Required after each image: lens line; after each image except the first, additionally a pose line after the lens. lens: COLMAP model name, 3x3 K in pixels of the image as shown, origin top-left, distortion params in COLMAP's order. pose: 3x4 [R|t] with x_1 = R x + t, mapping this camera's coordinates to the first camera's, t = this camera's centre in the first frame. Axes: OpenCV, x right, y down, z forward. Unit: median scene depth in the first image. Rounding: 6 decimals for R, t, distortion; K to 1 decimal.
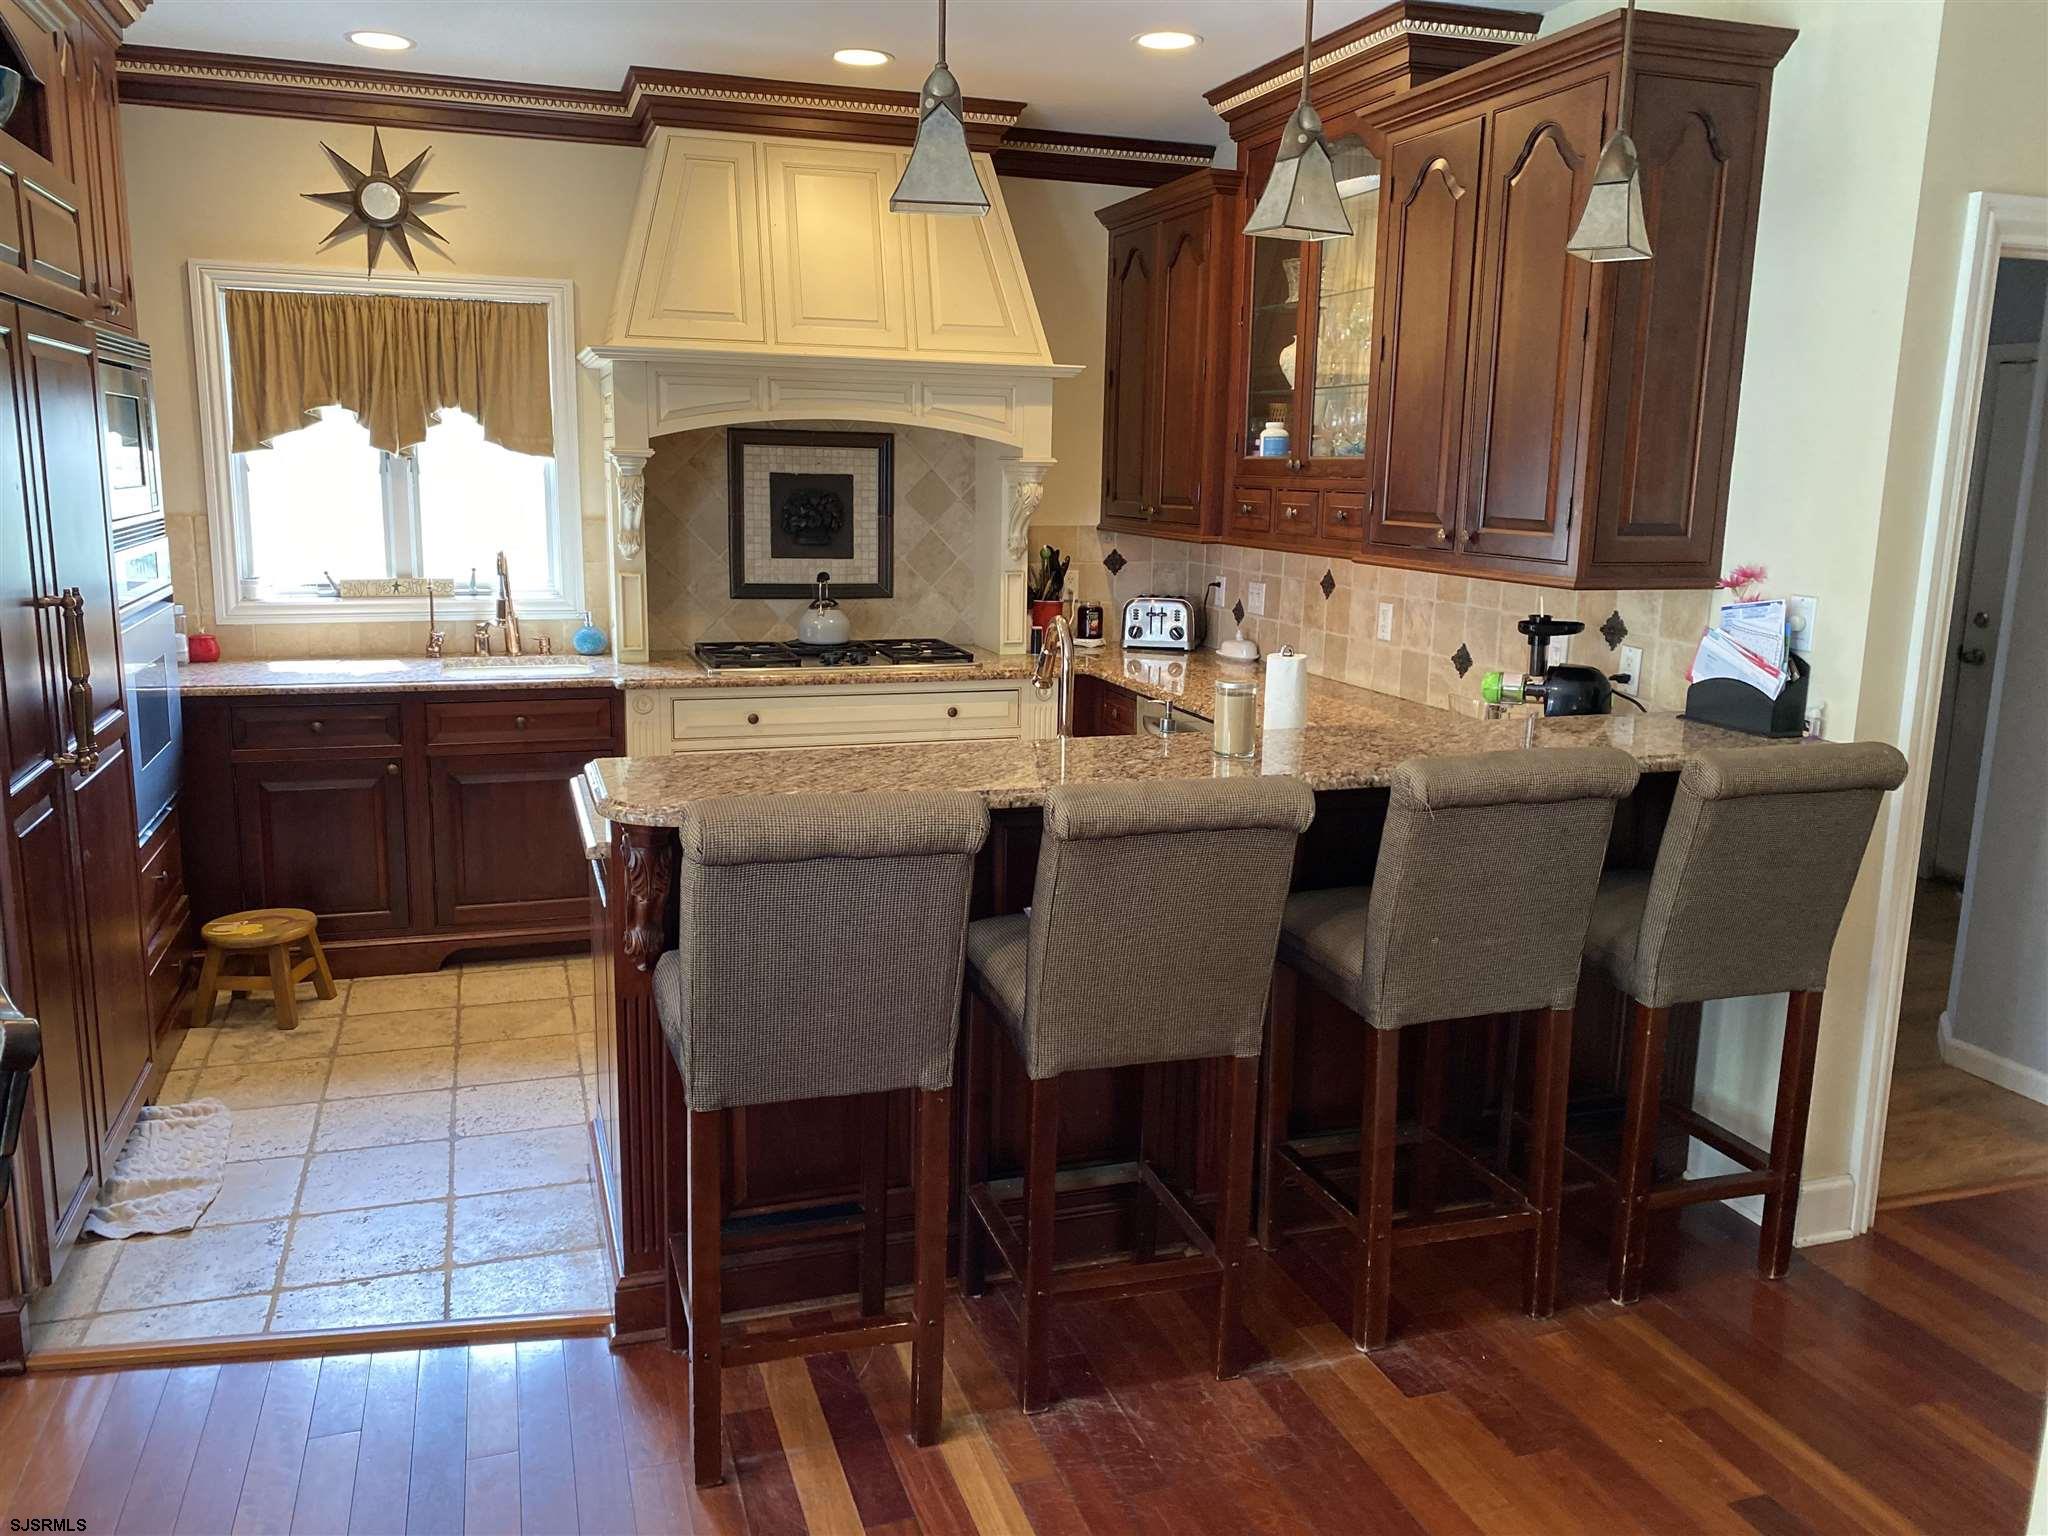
lens RADIAL K [[1572.4, 0, 1032.1], [0, 1572.4, 742.4], [0, 0, 1]] dist [-0.002743, -0.000368]
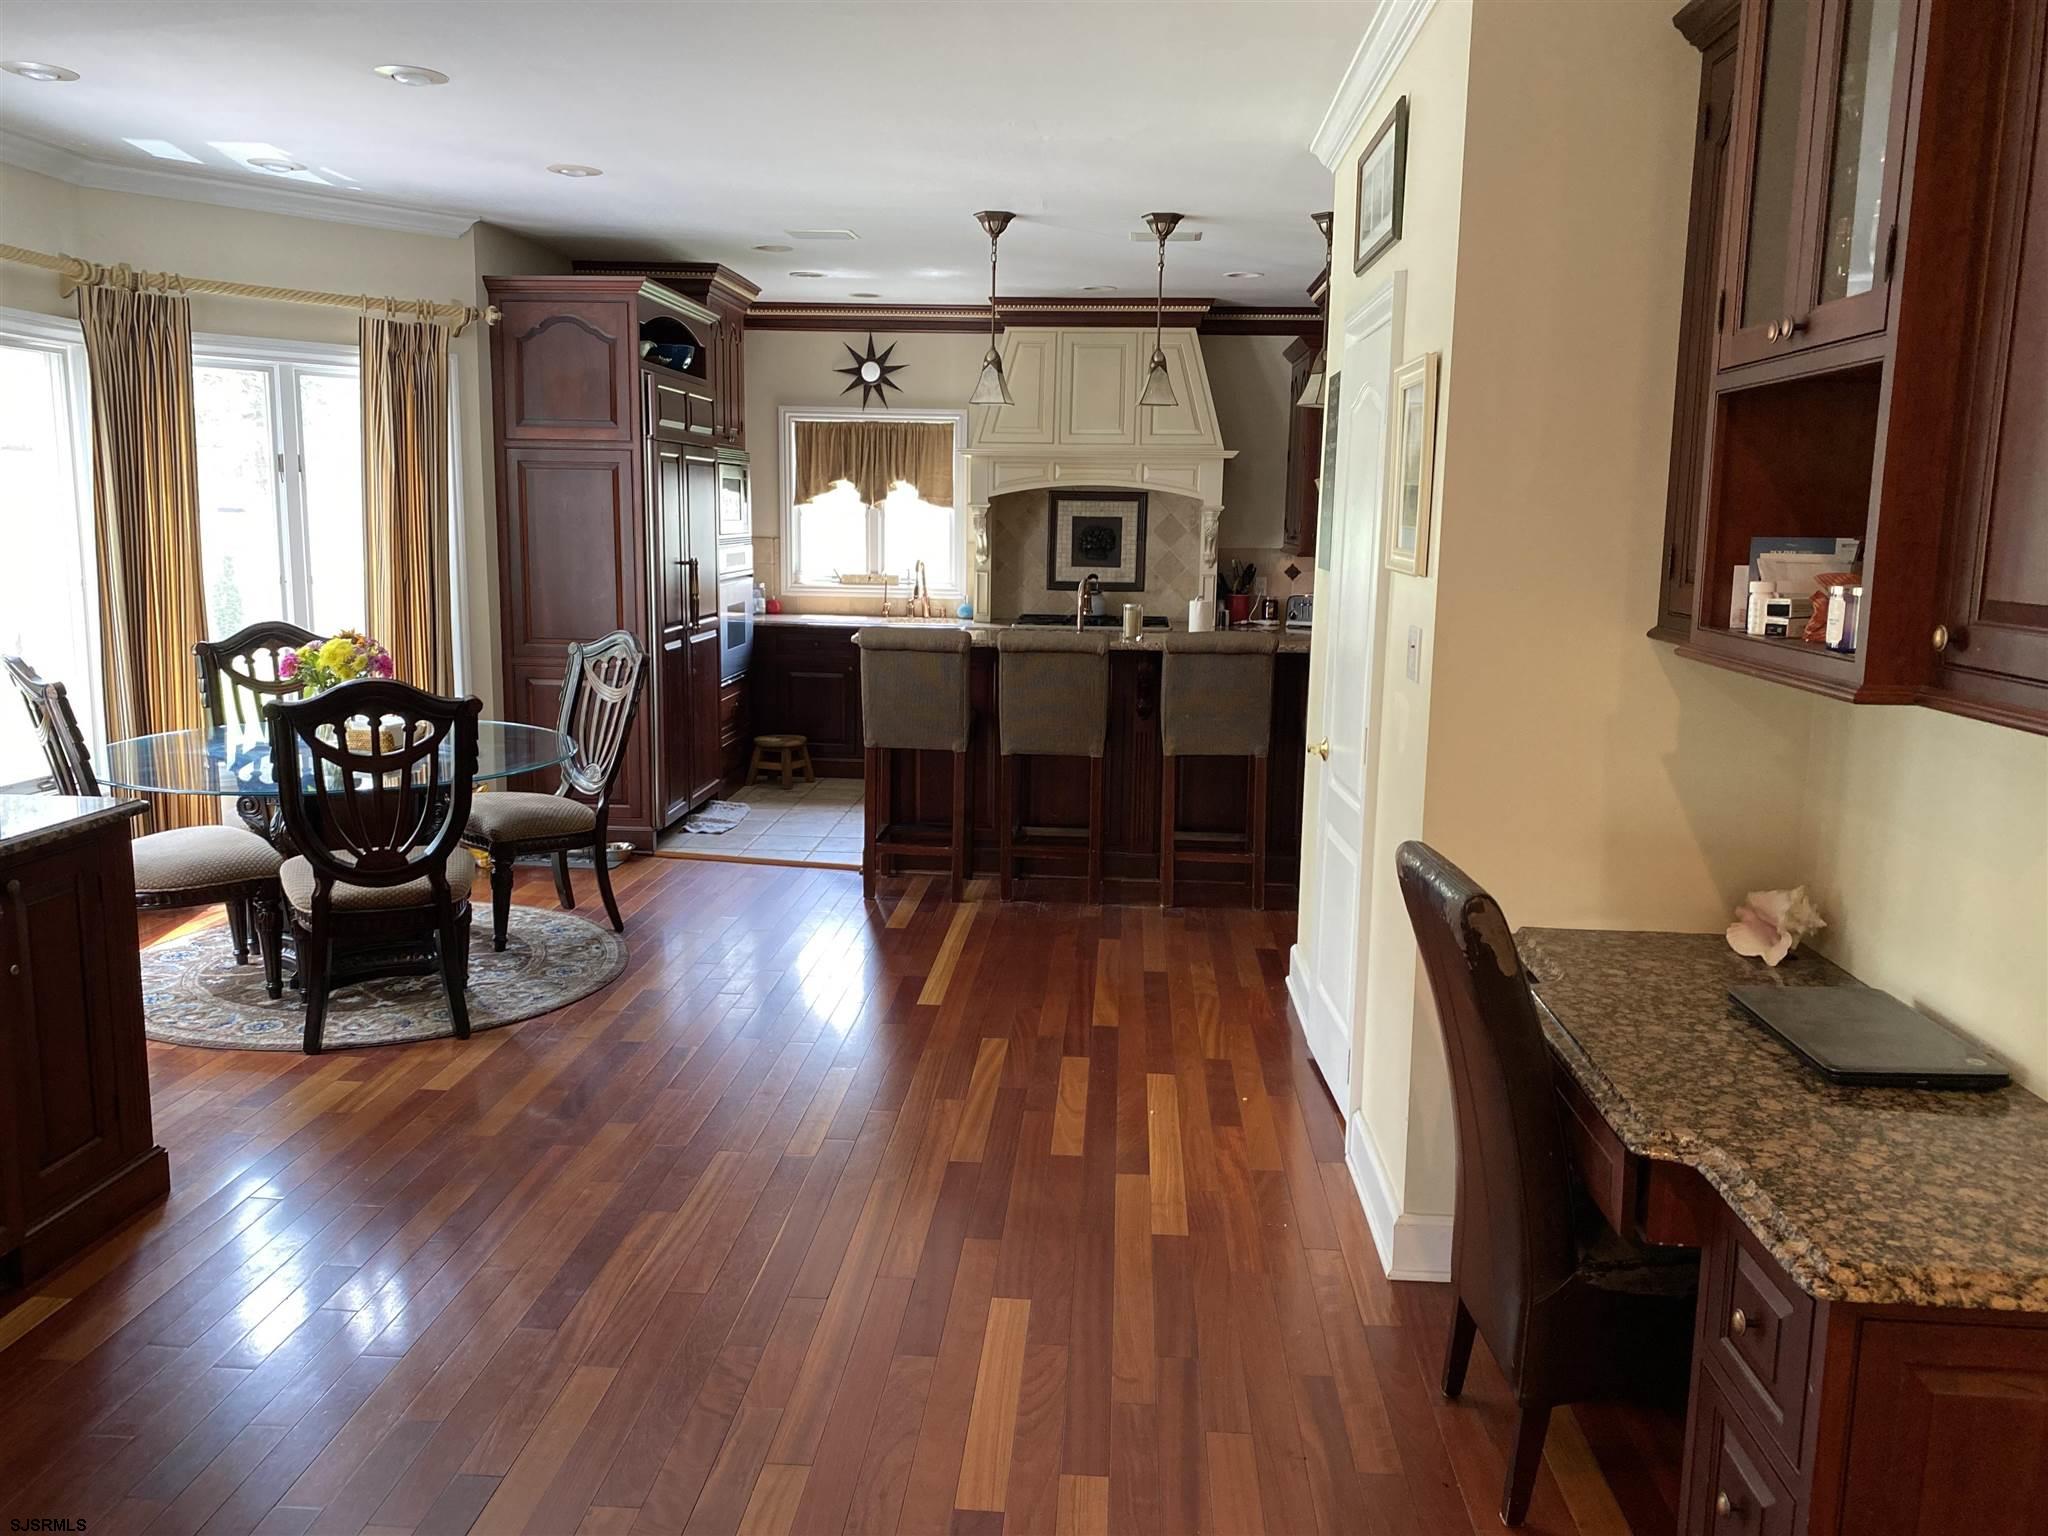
lens RADIAL K [[1572.4, 0, 1023.0], [0, 1572.4, 766.8], [0, 0, 1]] dist [-0.002743, -0.000368]
pose [[0.920531, 0.058208, -0.386308, 0.486821], [-0.066224, 0.997777, -0.007461, 0.123542], [0.385015, 0.032451, 0.922340, -0.622280]]
